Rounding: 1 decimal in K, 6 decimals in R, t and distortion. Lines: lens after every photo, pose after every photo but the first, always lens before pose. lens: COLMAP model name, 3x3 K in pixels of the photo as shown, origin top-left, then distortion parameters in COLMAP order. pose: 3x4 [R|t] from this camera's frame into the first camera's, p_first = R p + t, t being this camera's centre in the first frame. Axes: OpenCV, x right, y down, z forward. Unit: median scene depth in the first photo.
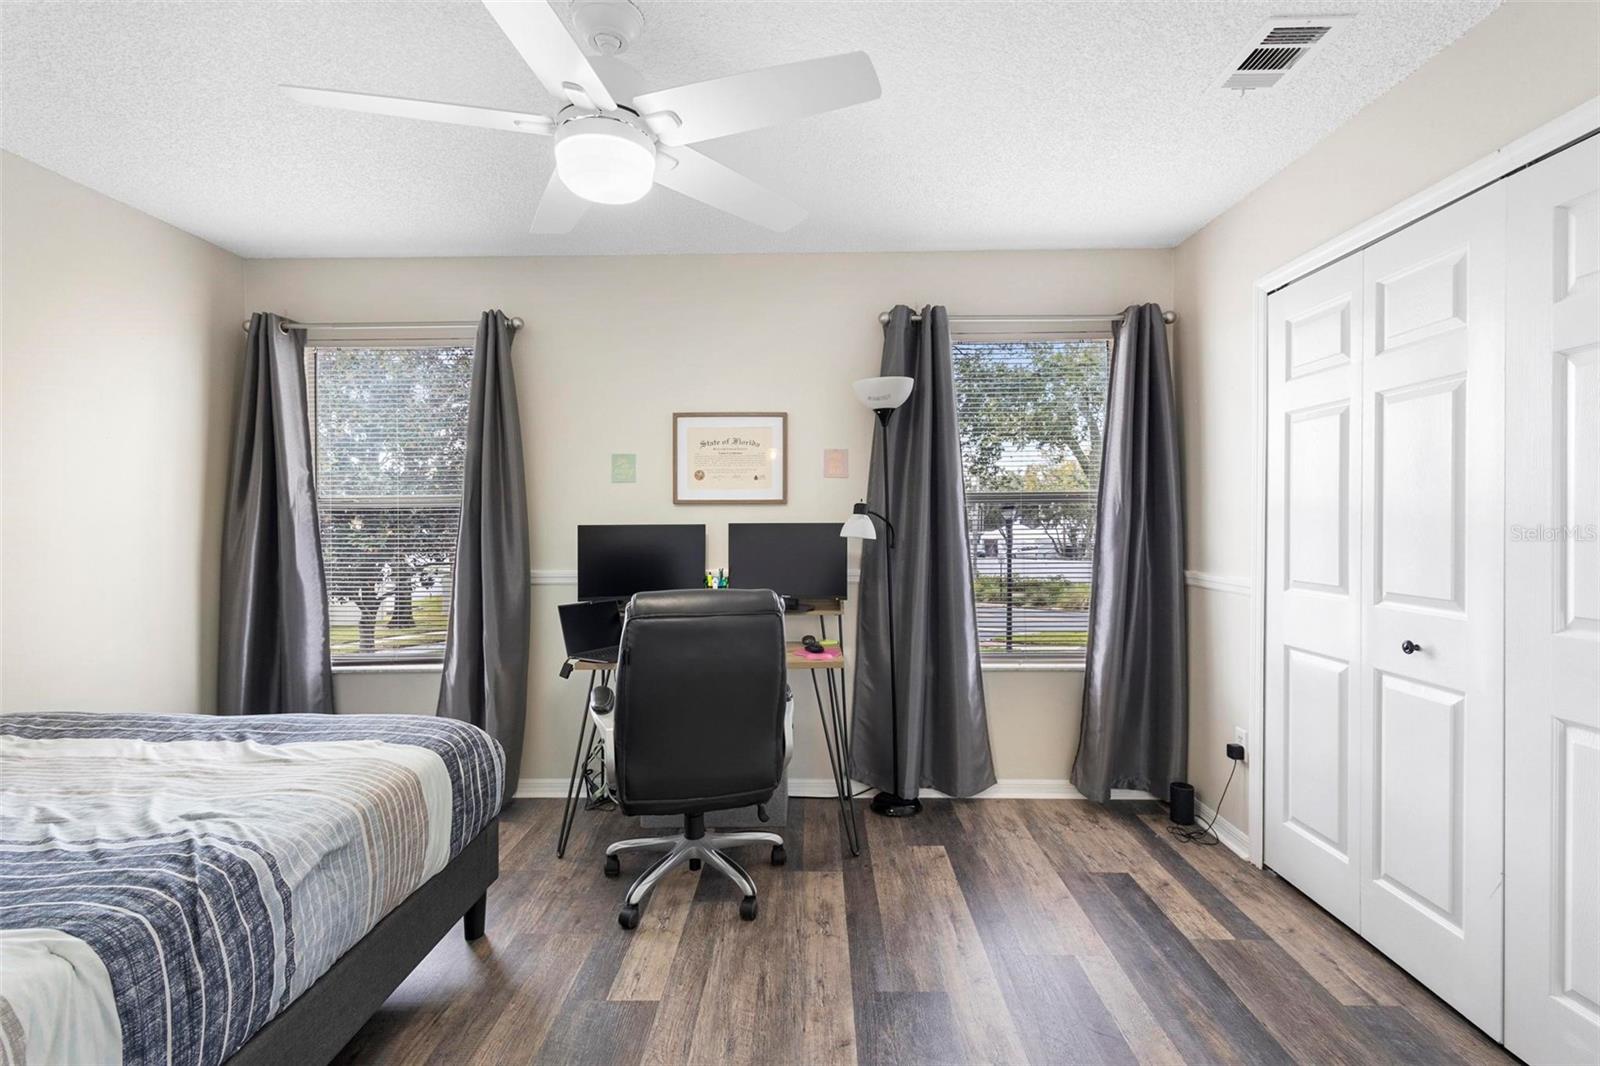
lens RADIAL K [[757.8, 0, 797.1], [0, 757.8, 529.1], [0, 0, 1]] dist [0.003461, -0.001573]
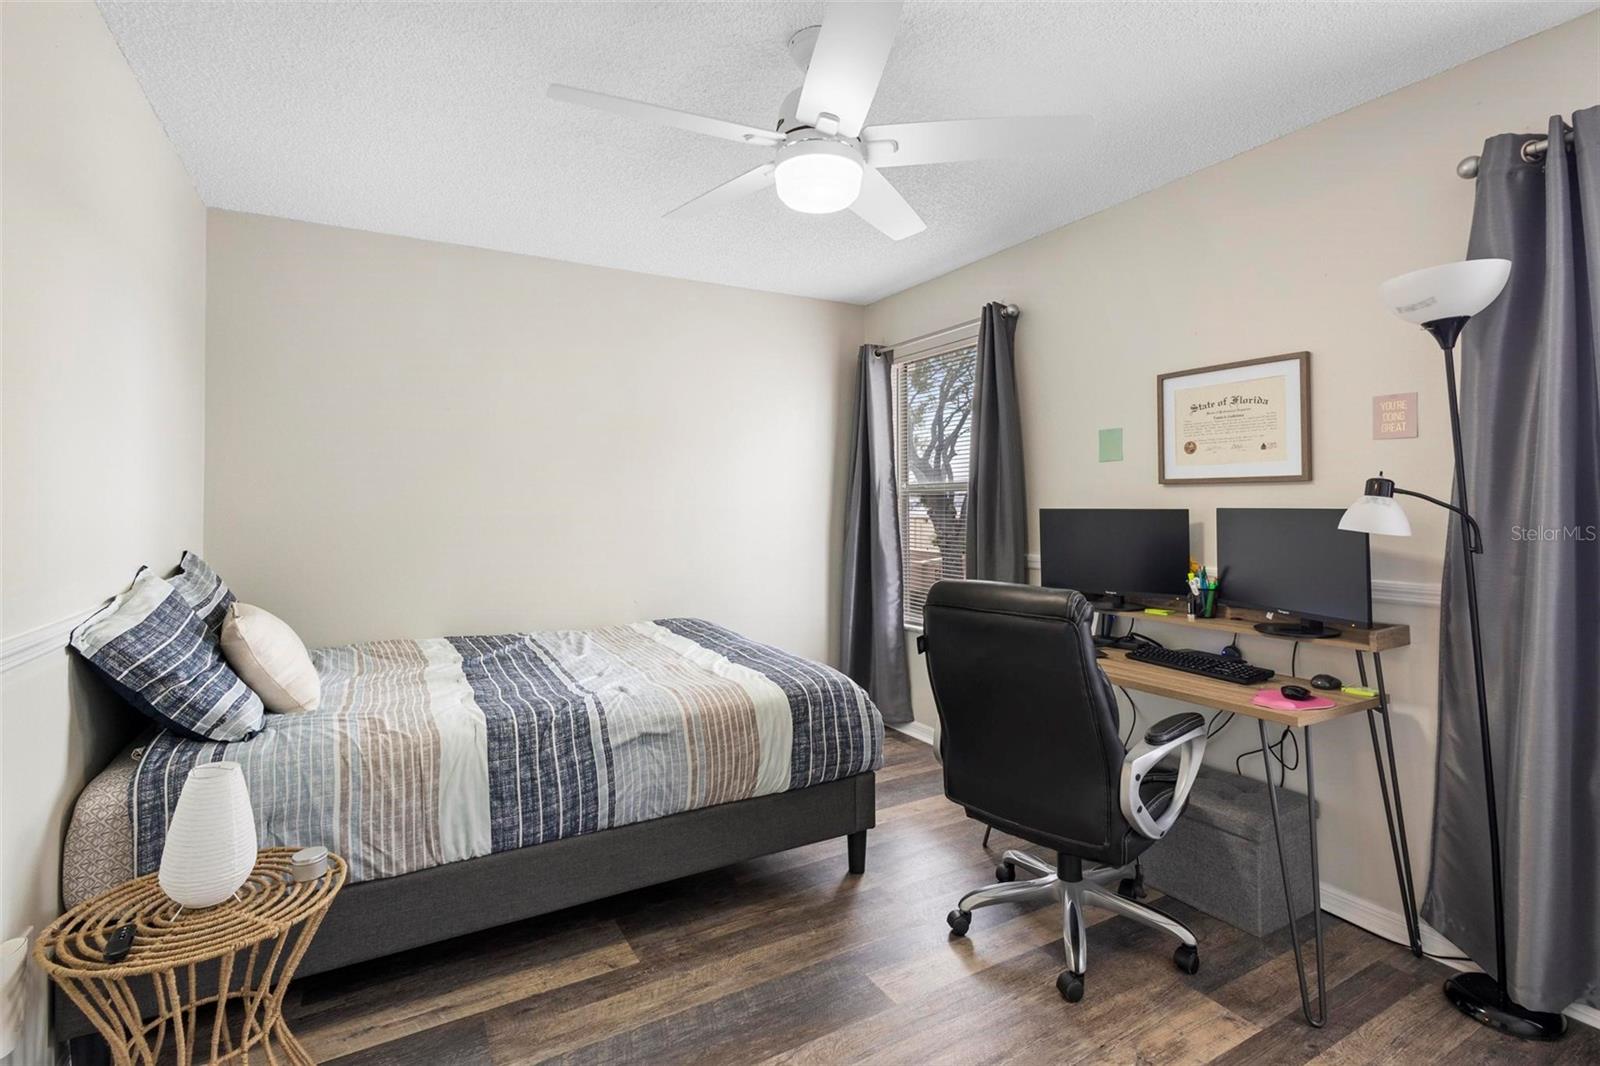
lens RADIAL K [[757.8, 0, 778.1], [0, 757.8, 484.3], [0, 0, 1]] dist [0.003461, -0.001573]
pose [[0.487682, -0.018846, -0.872818, 0.444804], [-0.010716, 0.999562, -0.027571, -0.007047], [0.872956, 0.022799, 0.487266, 0.287167]]
